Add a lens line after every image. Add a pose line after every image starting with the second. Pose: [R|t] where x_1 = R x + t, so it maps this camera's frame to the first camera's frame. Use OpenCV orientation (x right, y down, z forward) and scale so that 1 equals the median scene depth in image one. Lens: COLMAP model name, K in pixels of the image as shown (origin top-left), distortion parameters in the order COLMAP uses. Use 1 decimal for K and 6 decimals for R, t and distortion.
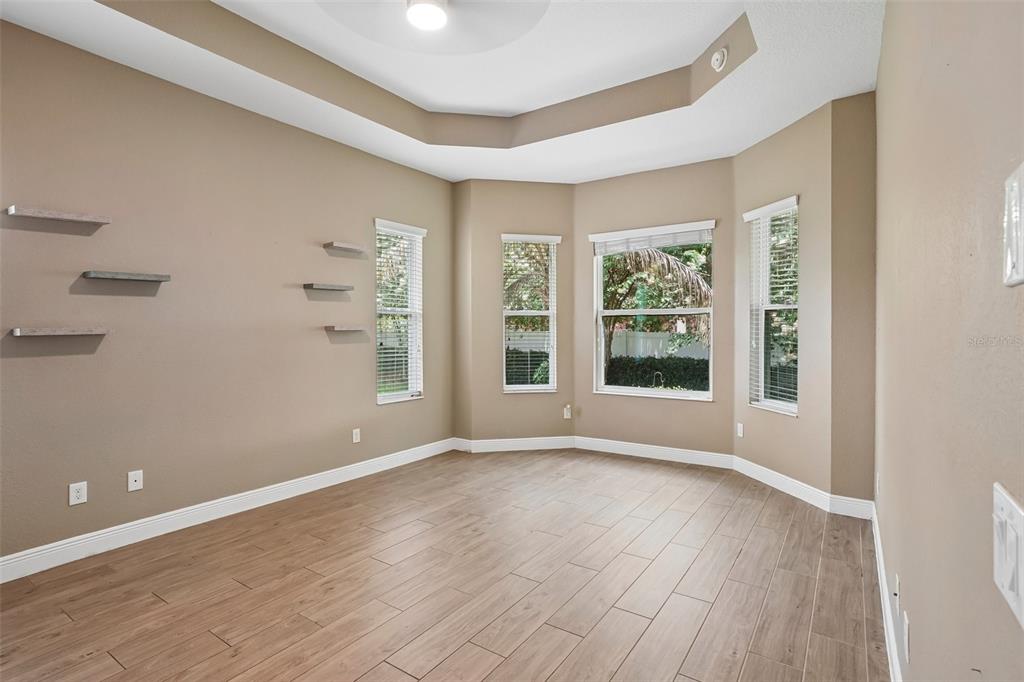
lens RADIAL K [[523.3, 0, 510.1], [0, 523.3, 338.9], [0, 0, 1]] dist [-0.018482, 0.004049]
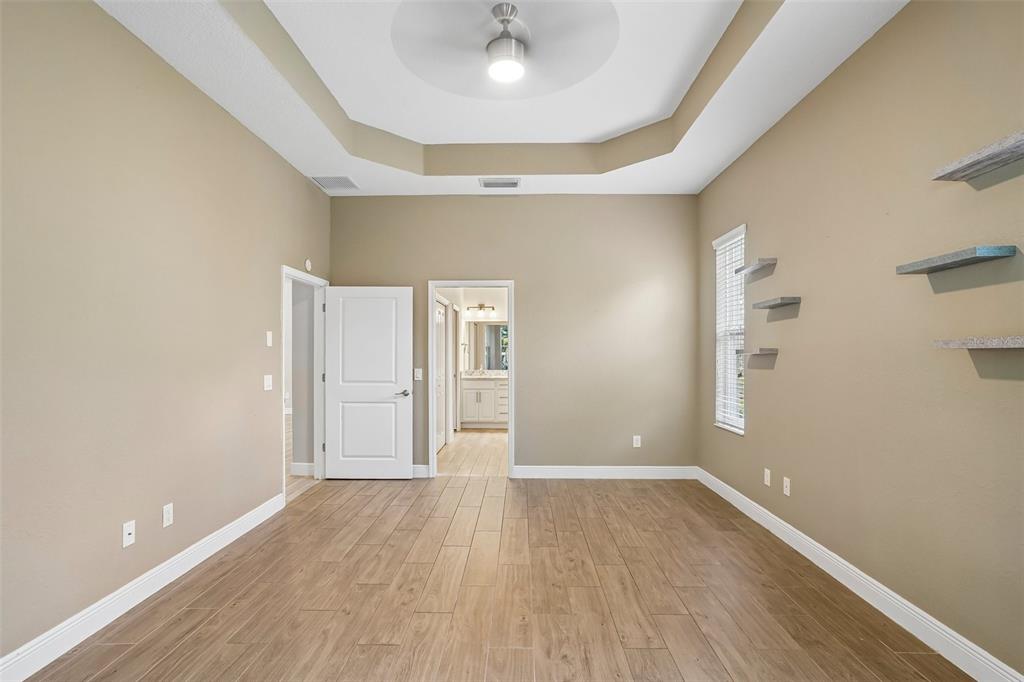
lens RADIAL K [[498.5, 0, 509.6], [0, 498.5, 346.1], [0, 0, 1]] dist [-0.035731, 0.016907]
pose [[-0.837611, -0.003081, -0.546258, 0.407750], [-0.005486, 0.999981, 0.002772, -0.030124], [0.546239, 0.005319, -0.837612, 1.834114]]
